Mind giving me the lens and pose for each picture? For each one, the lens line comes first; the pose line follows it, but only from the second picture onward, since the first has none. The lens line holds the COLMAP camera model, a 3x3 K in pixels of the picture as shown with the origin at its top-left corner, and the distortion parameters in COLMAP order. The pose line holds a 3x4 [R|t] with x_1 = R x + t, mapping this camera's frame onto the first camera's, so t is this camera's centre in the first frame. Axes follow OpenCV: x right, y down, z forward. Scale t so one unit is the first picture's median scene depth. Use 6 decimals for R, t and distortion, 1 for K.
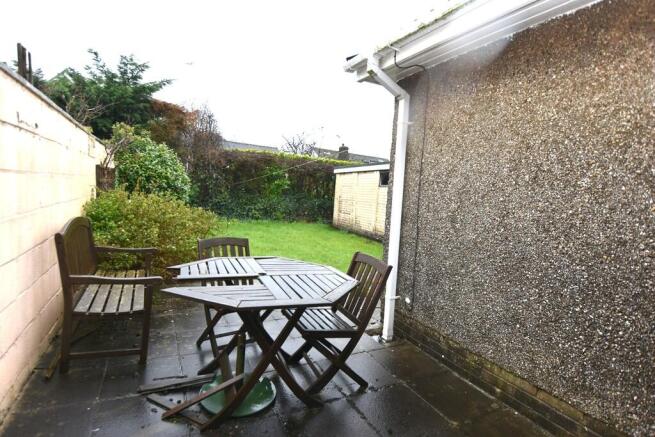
lens RADIAL K [[346.1, 0, 324.0], [0, 346.1, 215.9], [0, 0, 1]] dist [-0.005808, -0.000253]
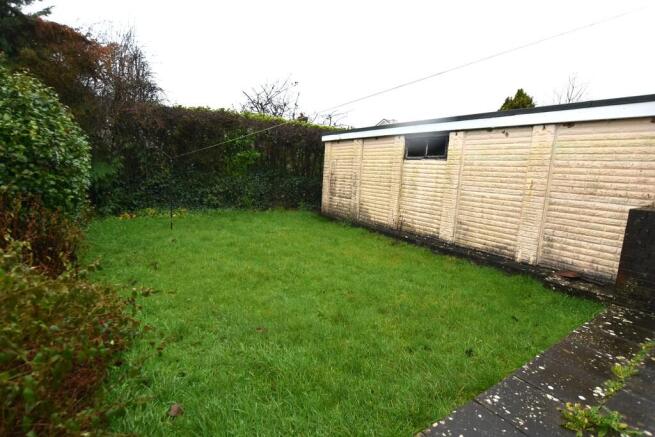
lens RADIAL K [[346.1, 0, 327.5], [0, 346.1, 214.4], [0, 0, 1]] dist [-0.005808, -0.000253]
pose [[0.988328, -0.027603, 0.149820, -0.075088], [0.017139, 0.997351, 0.070690, -0.021985], [-0.151374, -0.067298, 0.986183, 0.275326]]
